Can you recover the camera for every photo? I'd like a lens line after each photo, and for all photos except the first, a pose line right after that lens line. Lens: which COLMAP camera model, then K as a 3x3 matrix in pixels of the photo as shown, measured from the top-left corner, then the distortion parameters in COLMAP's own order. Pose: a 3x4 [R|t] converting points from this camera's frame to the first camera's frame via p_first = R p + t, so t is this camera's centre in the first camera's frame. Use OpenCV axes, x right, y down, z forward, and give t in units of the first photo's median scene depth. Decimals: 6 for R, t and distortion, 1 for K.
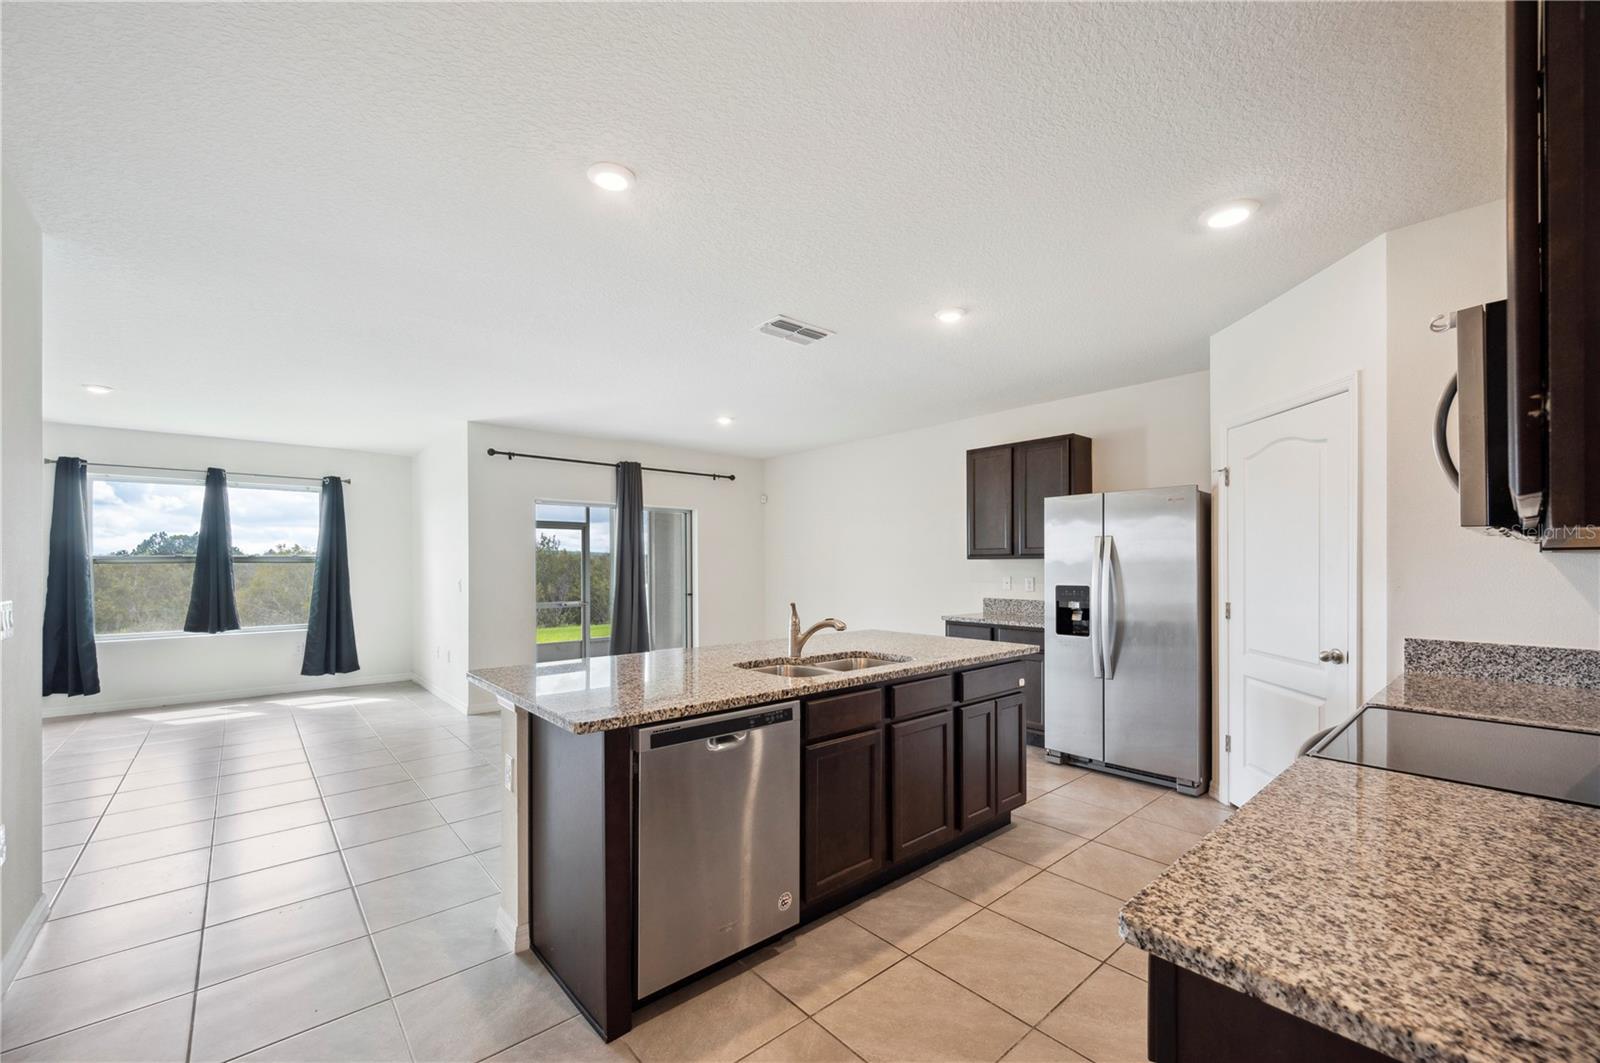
lens RADIAL K [[635.7, 0, 802.1], [0, 635.7, 563.0], [0, 0, 1]] dist [0.001855, -0.000472]
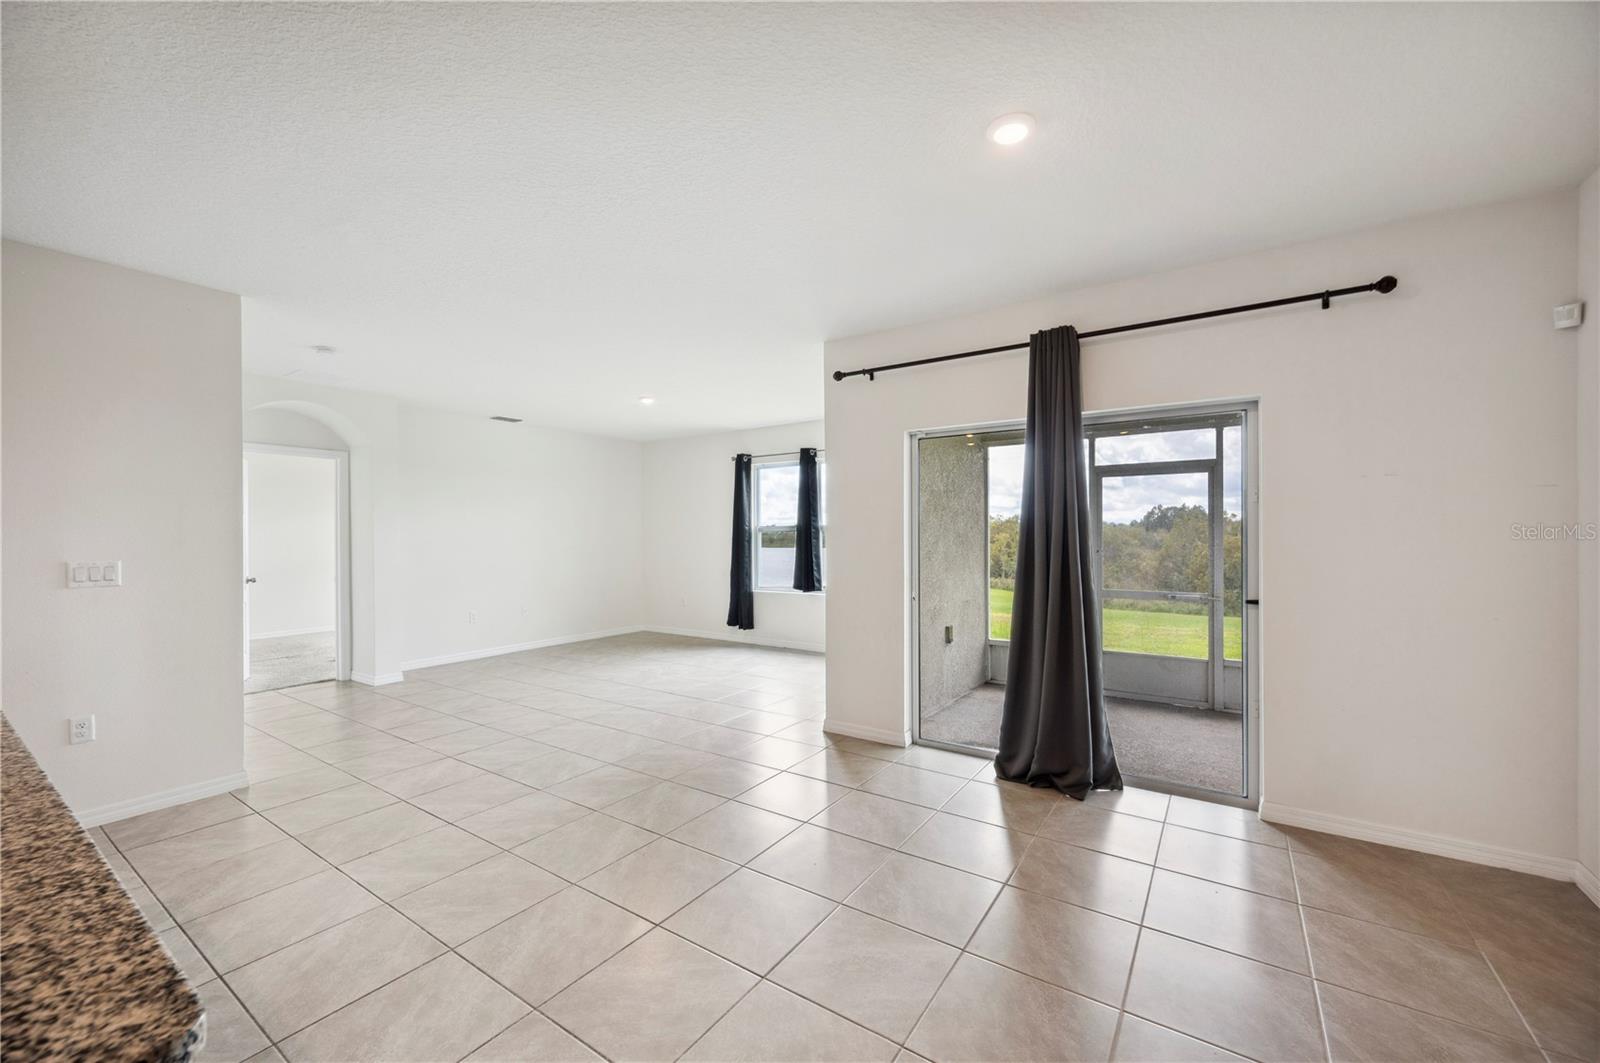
lens RADIAL K [[635.7, 0, 798.0], [0, 635.7, 537.5], [0, 0, 1]] dist [0.001855, -0.000472]
pose [[0.249829, 0.007339, -0.968262, 0.283991], [0.005025, 0.999948, 0.008876, 0.002507], [0.968277, -0.007083, 0.249779, 1.123625]]
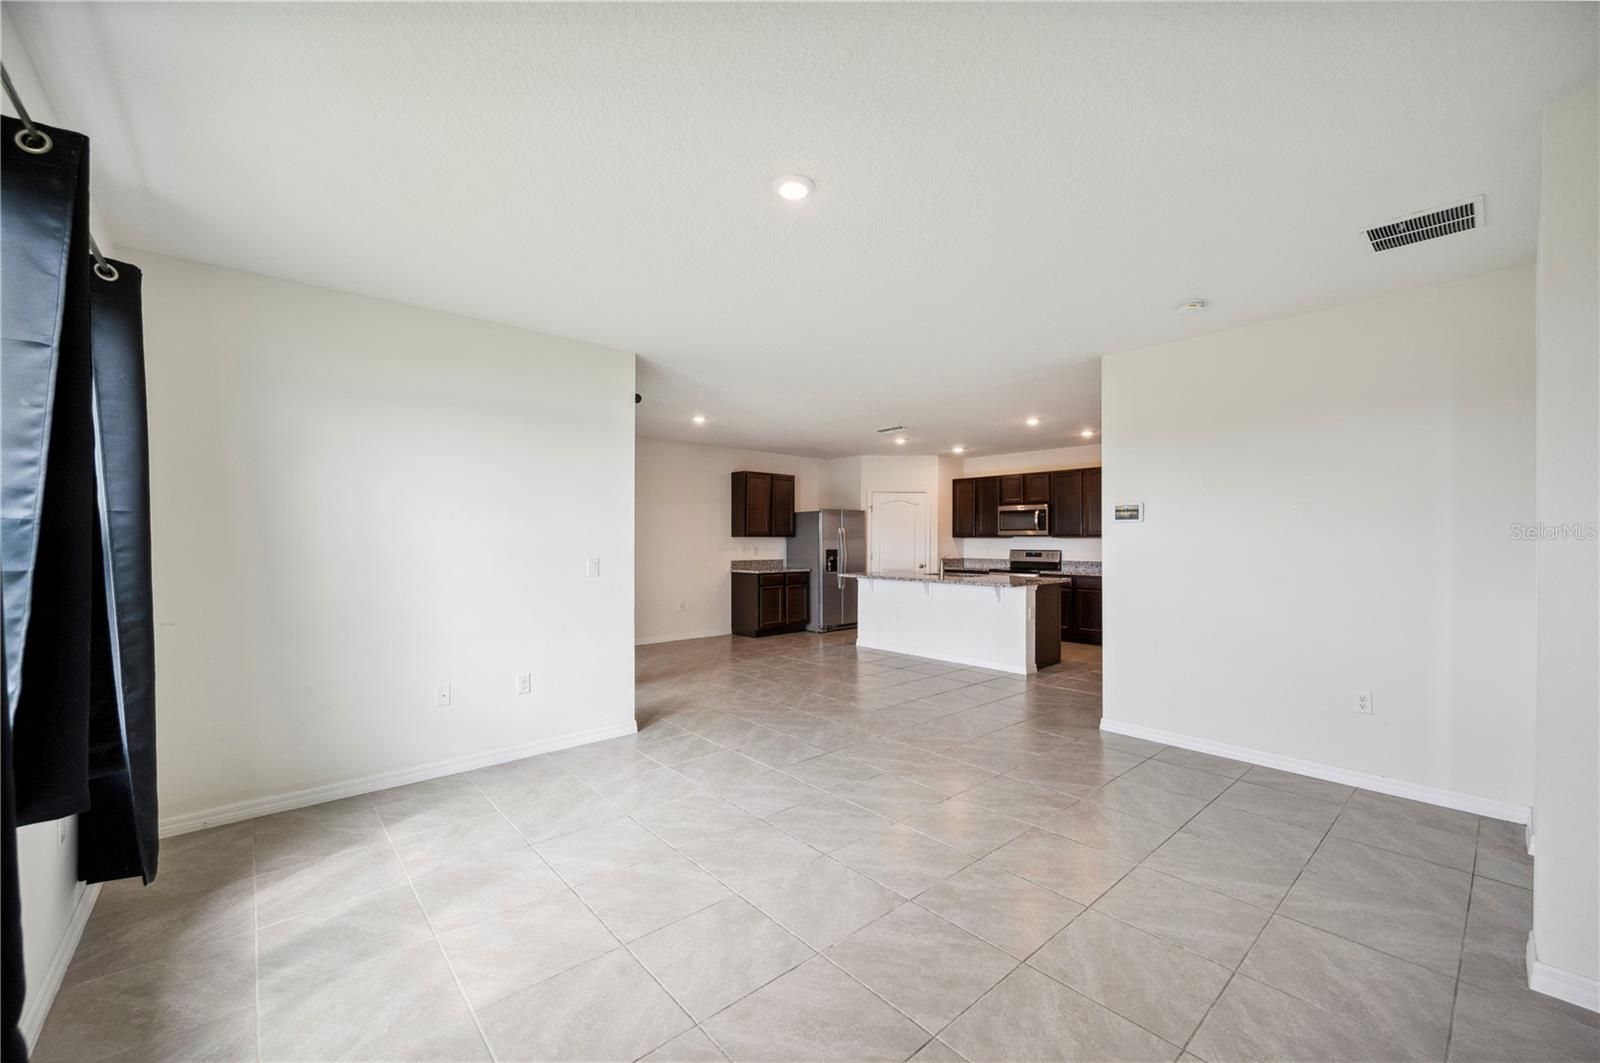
lens RADIAL K [[635.7, 0, 799.5], [0, 635.7, 535.2], [0, 0, 1]] dist [0.001855, -0.000472]
pose [[0.002036, 0.009696, 0.999951, -1.878737], [-0.003326, 0.999948, -0.009689, 0.007465], [-0.999992, -0.003306, 0.002068, 1.152193]]
